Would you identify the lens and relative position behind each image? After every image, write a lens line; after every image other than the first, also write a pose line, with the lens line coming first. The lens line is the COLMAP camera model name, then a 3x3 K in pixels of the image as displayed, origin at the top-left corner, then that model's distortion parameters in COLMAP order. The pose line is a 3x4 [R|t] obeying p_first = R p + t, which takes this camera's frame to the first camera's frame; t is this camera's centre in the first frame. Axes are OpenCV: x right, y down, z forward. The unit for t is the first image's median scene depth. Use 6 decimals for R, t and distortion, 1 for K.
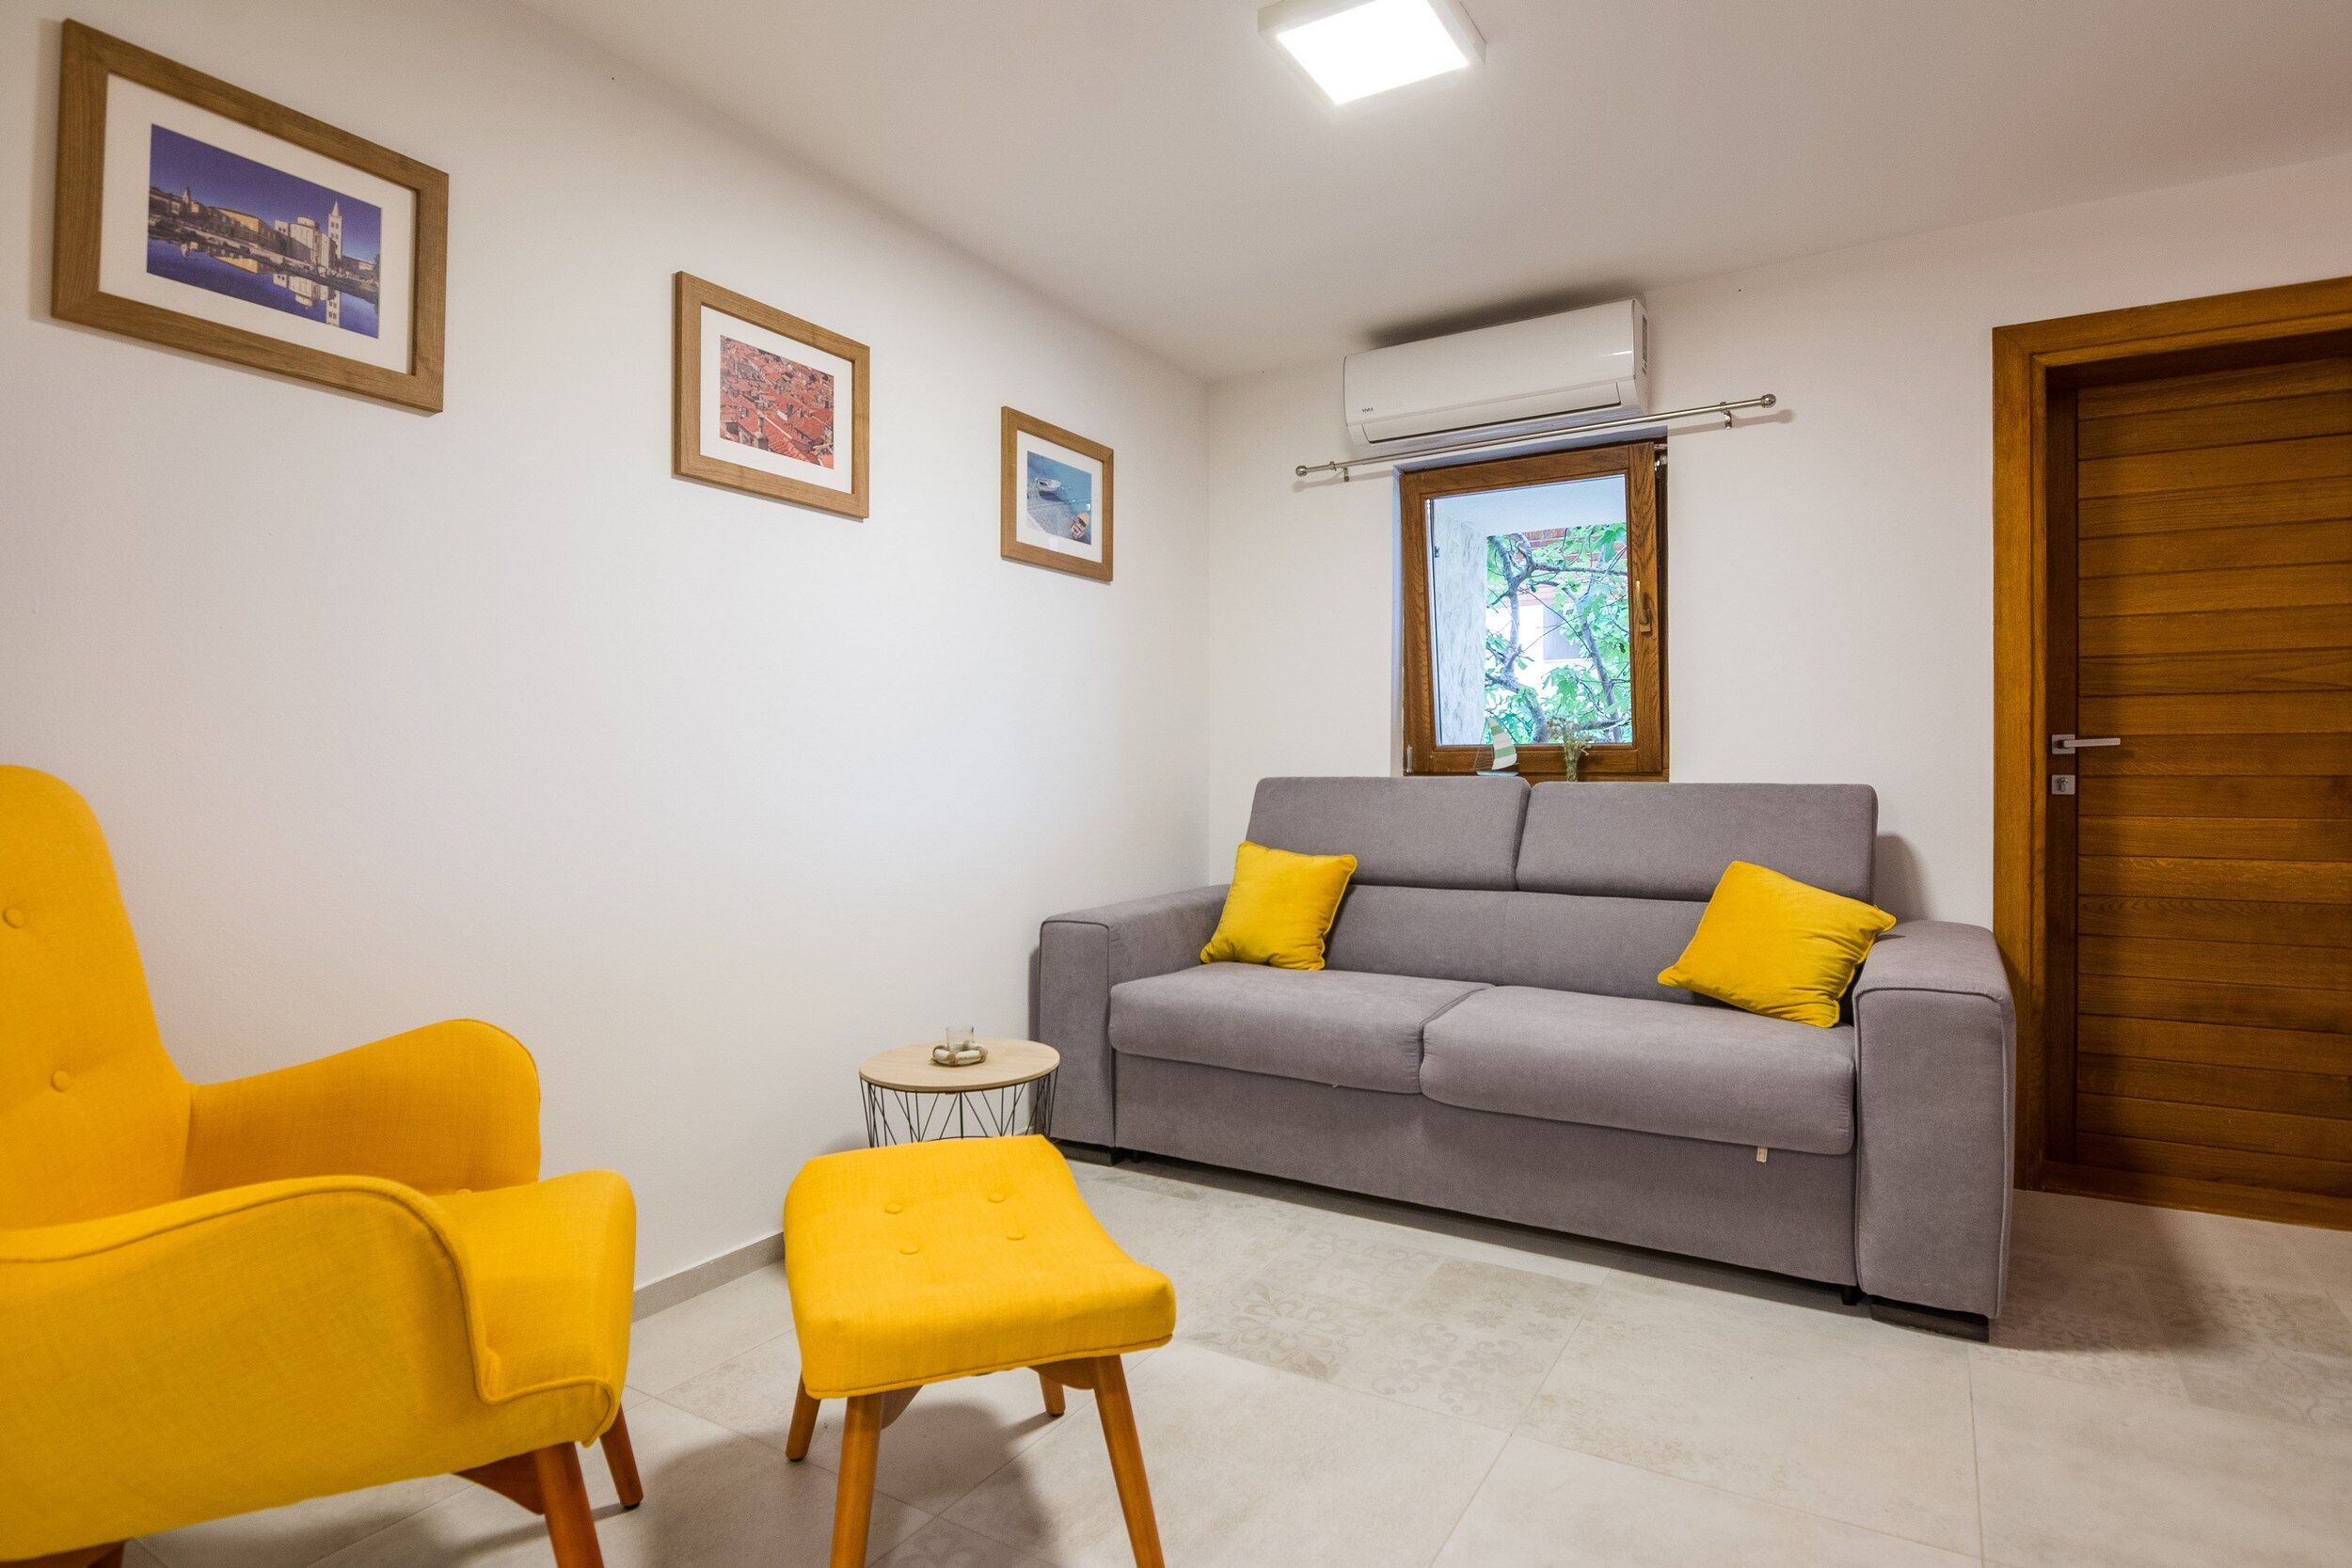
lens RADIAL K [[1201.1, 0, 1194.0], [0, 1201.1, 770.8], [0, 0, 1]] dist [-0.001809, -0.015250]
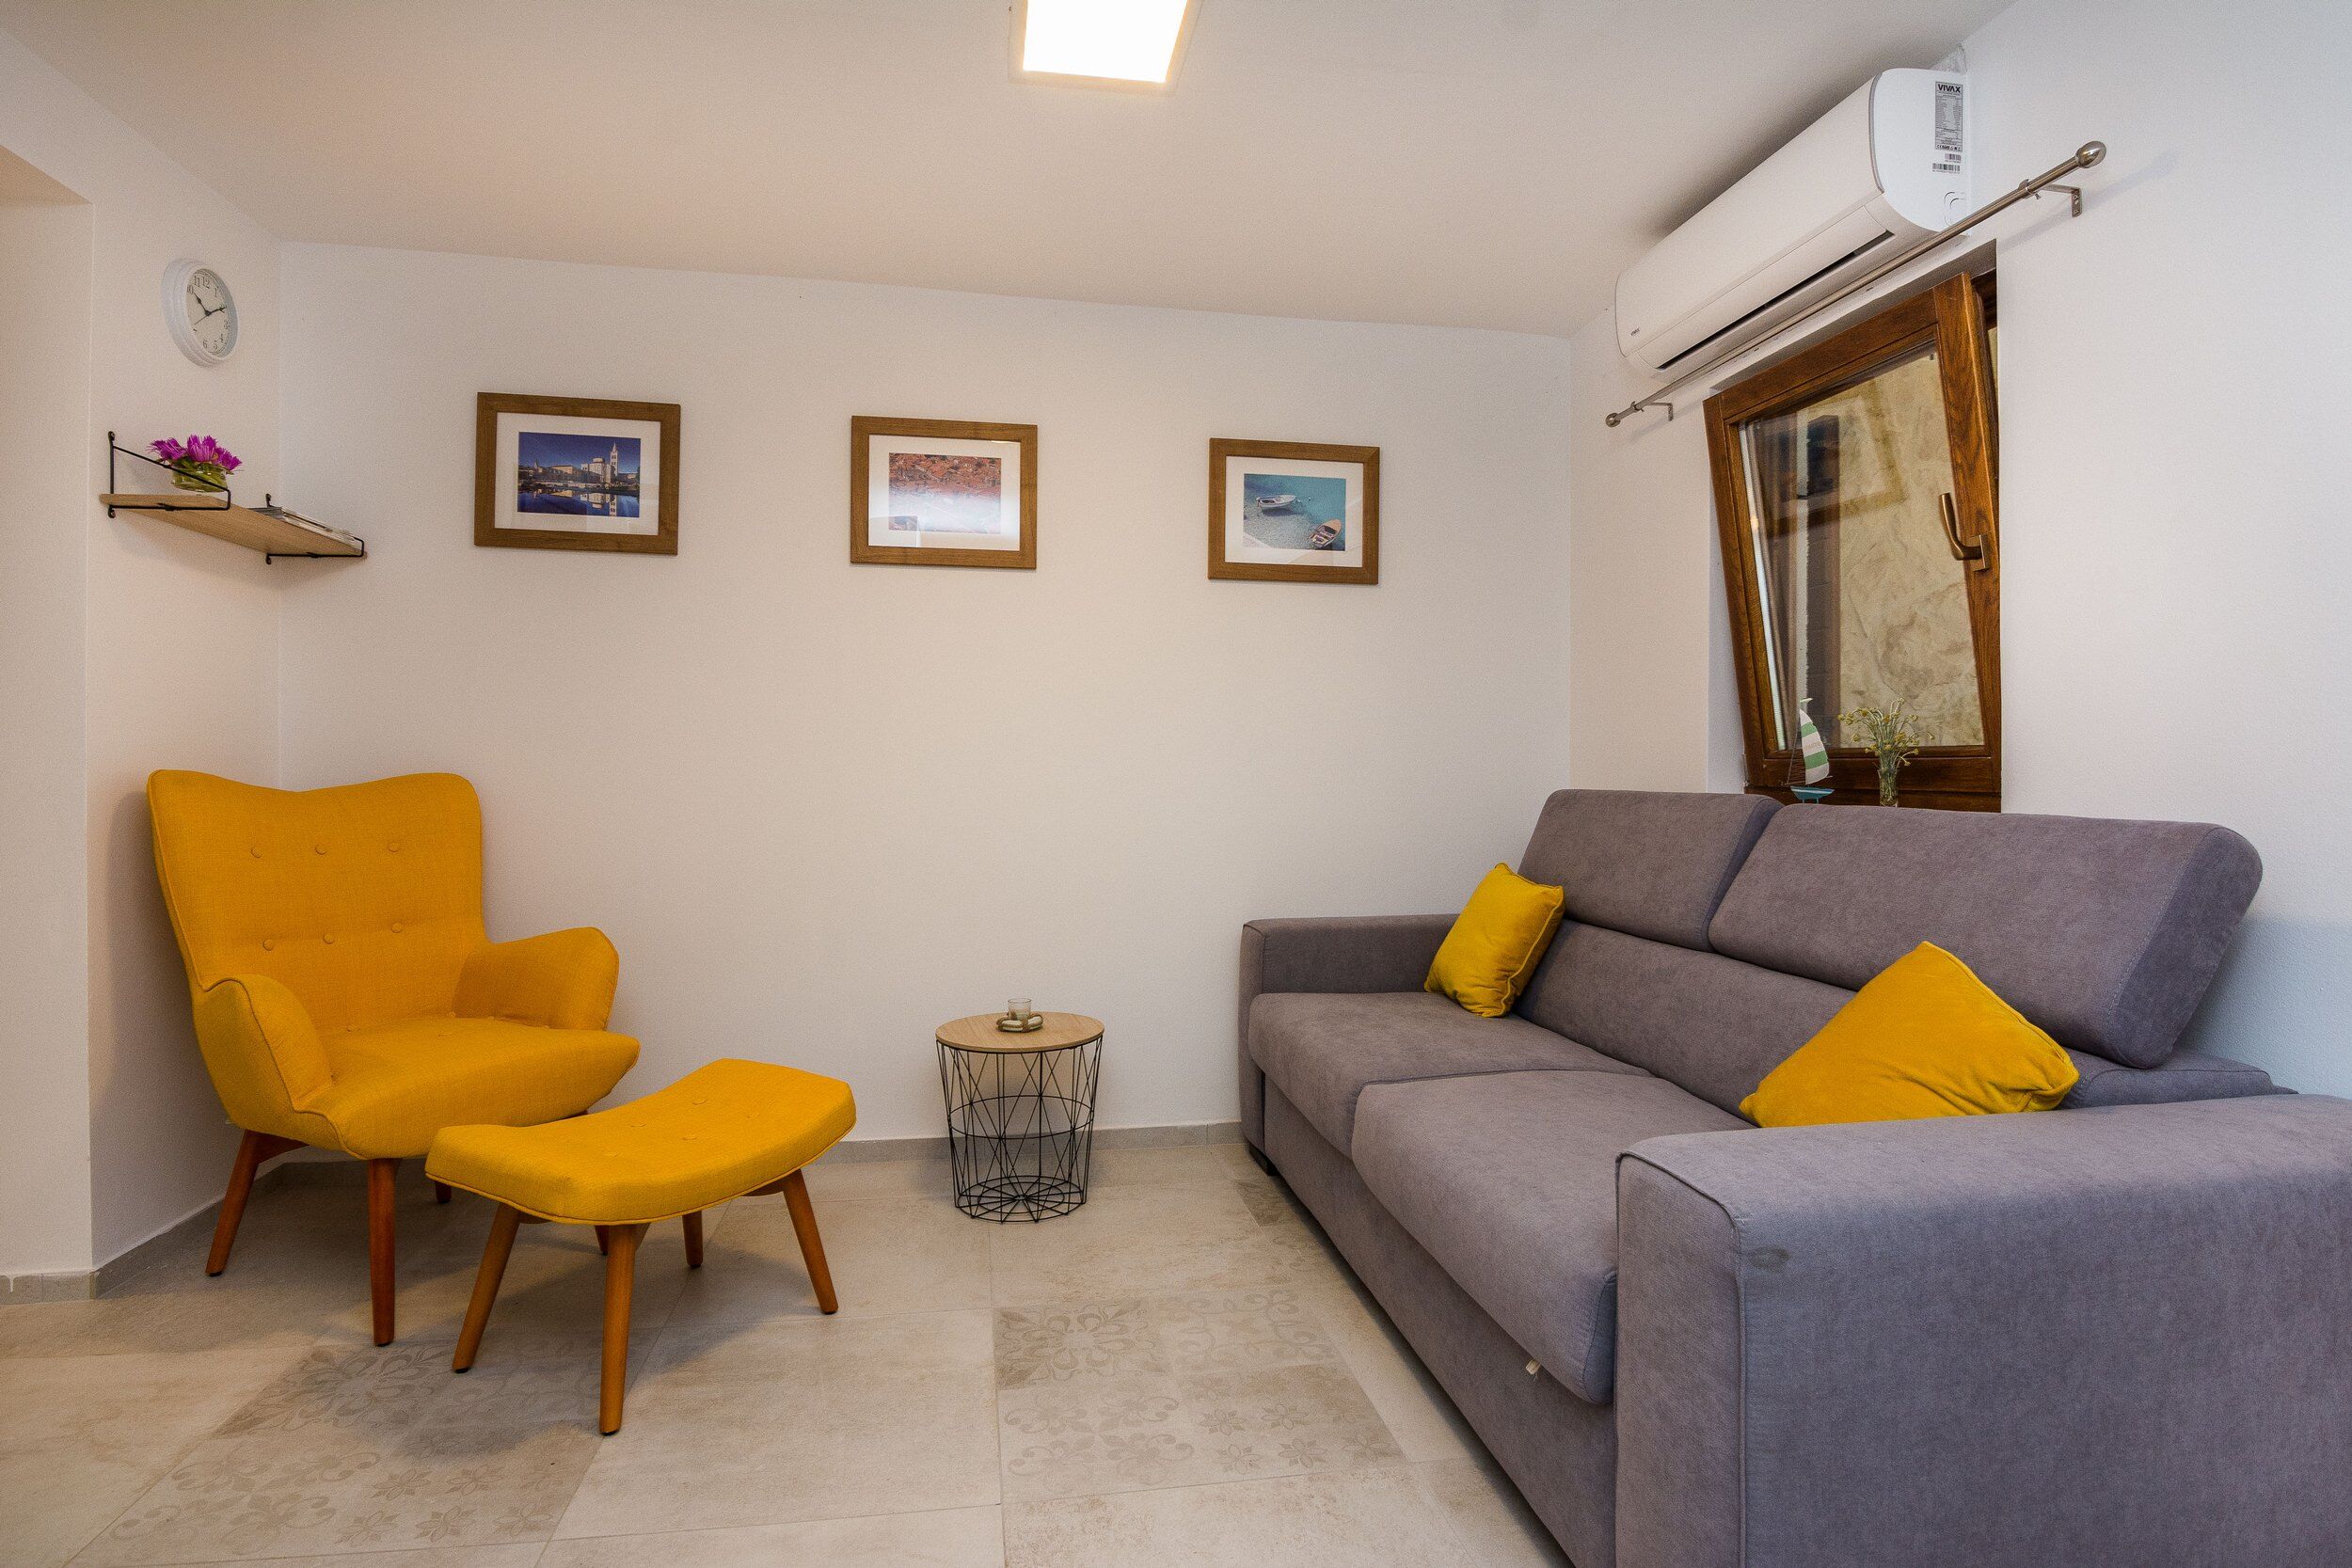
lens RADIAL K [[1156.6, 0, 1150.5], [0, 1156.6, 762.6], [0, 0, 1]] dist [-0.002366, -0.014030]
pose [[0.647623, 0.002536, -0.761957, 0.810159], [-0.006549, 0.999976, -0.002238, -0.016345], [0.761933, 0.006439, 0.647624, 0.401016]]
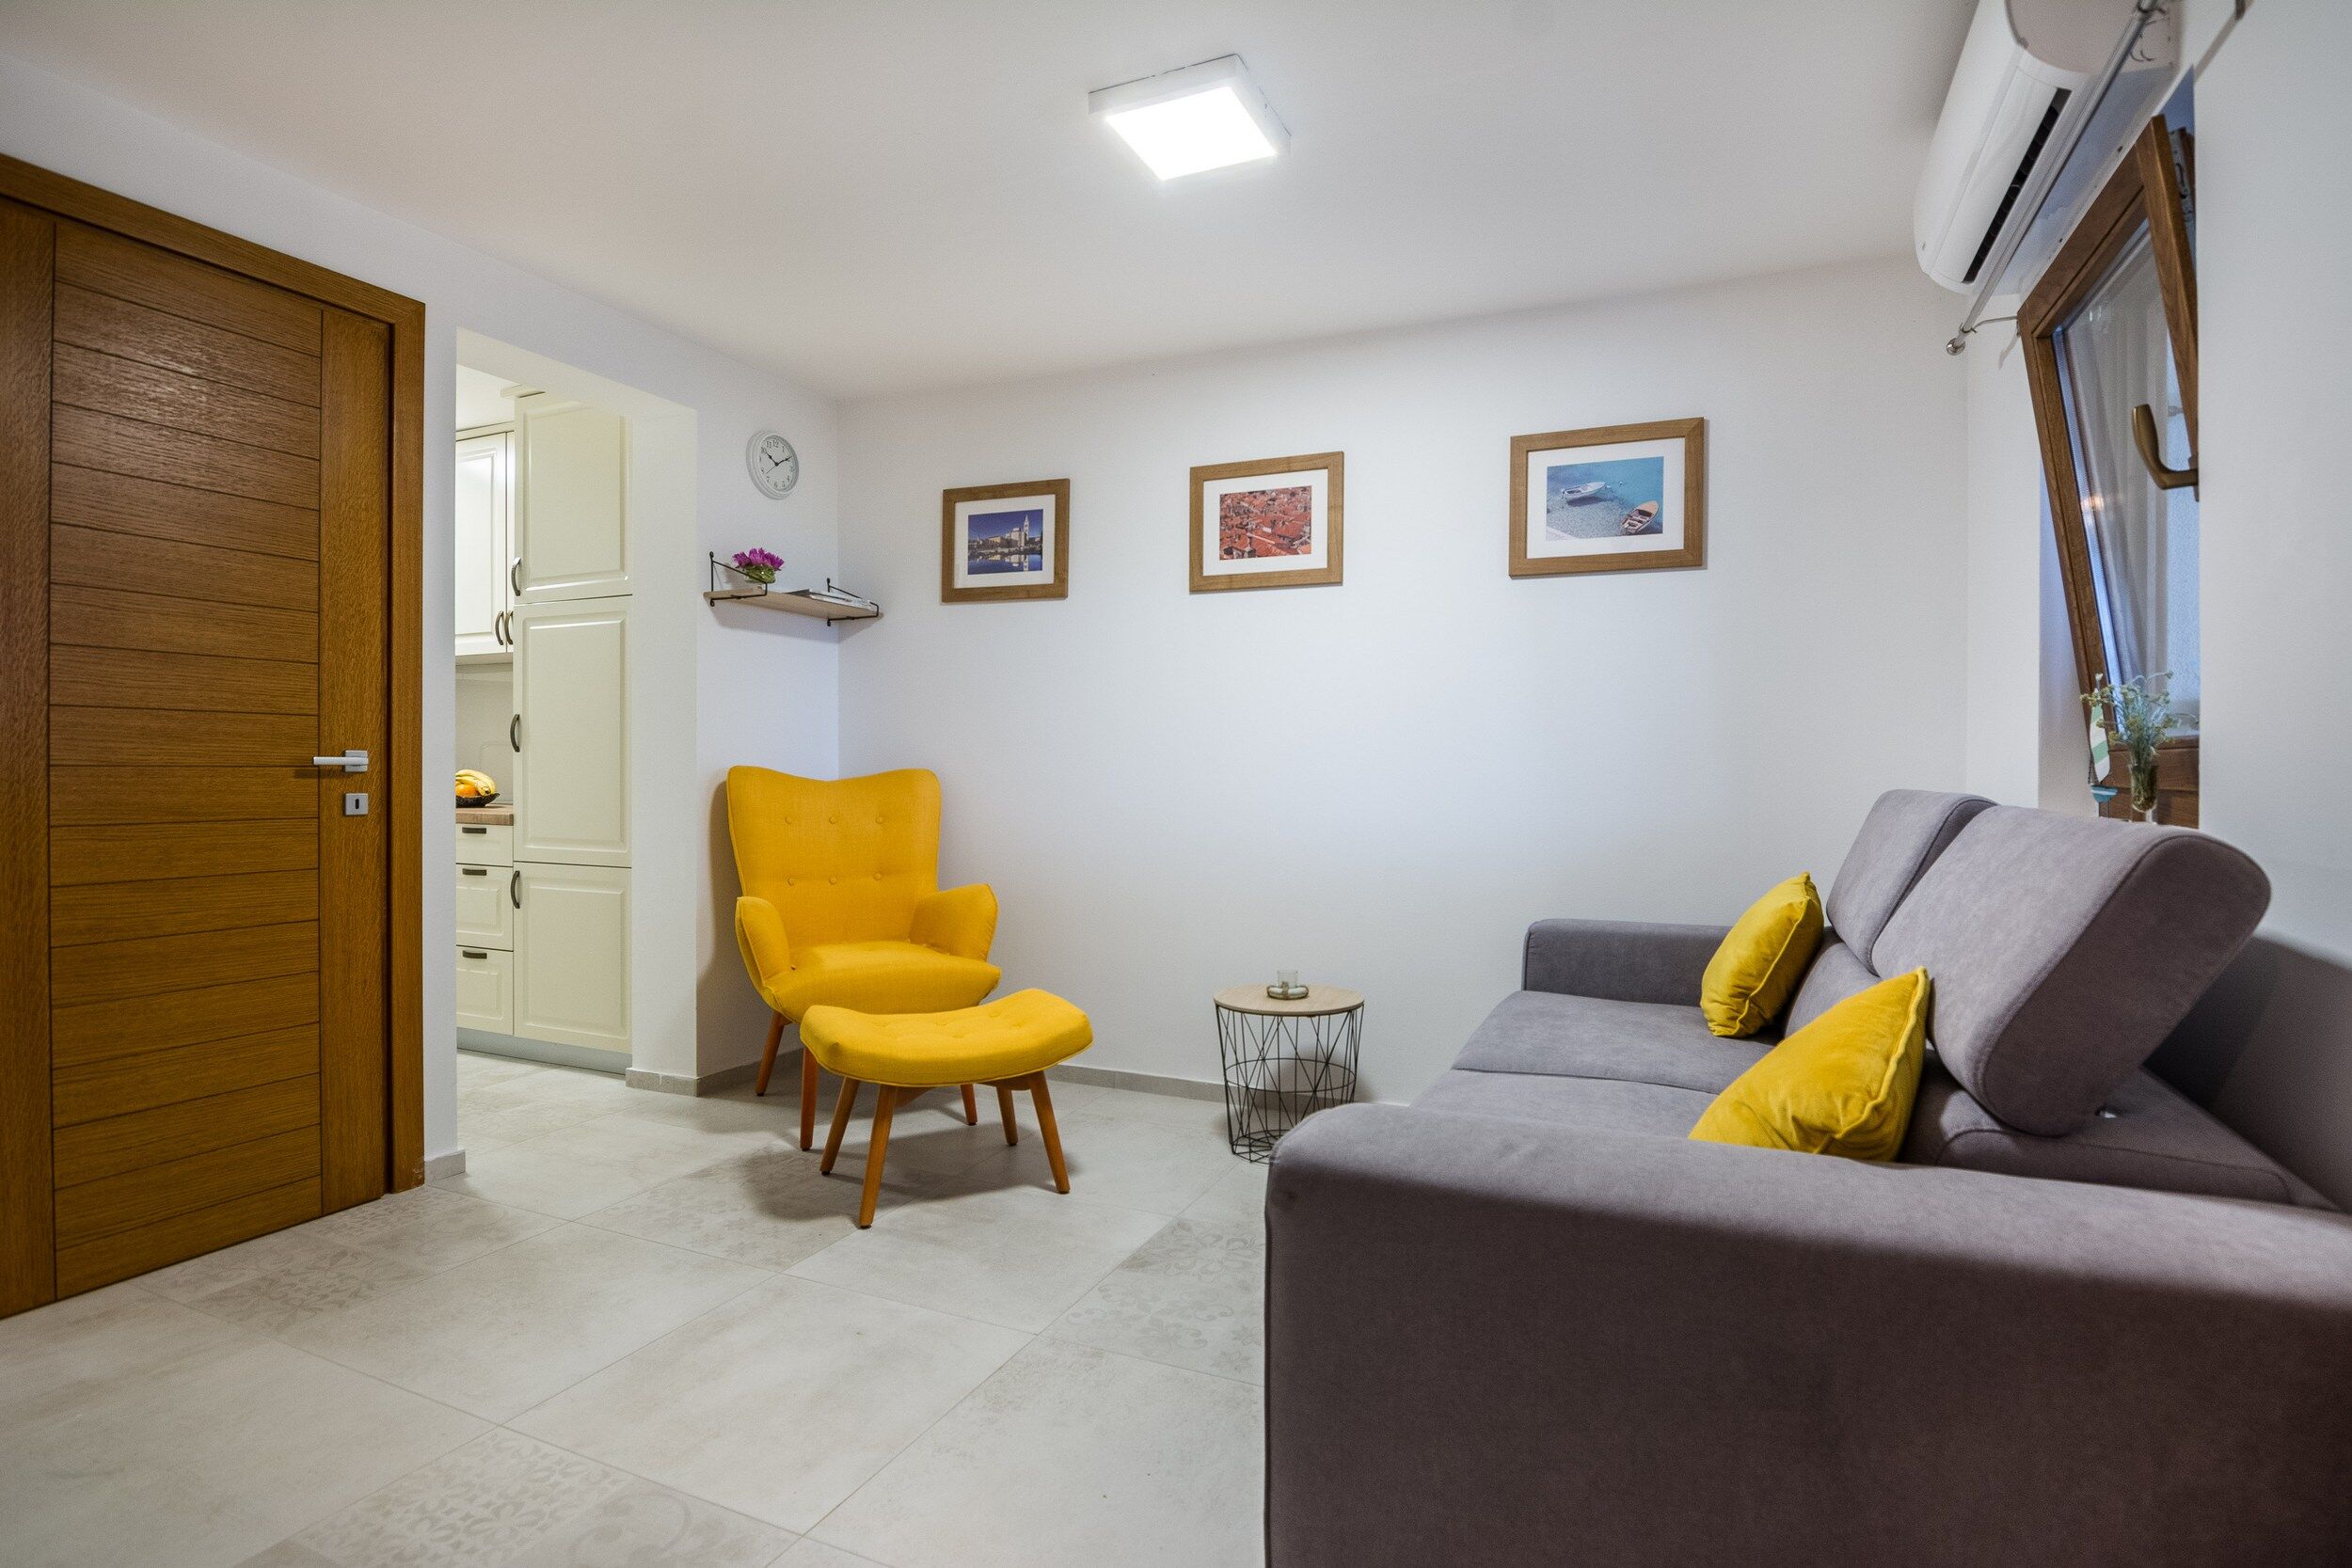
lens RADIAL K [[1148.0, 0, 1190.7], [0, 1148.0, 772.6], [0, 0, 1]] dist [0.002851, -0.014442]
pose [[0.136832, 0.008905, -0.990554, 1.123719], [-0.005617, 0.999950, 0.008214, -0.013764], [0.990578, 0.004440, 0.136876, 0.787514]]
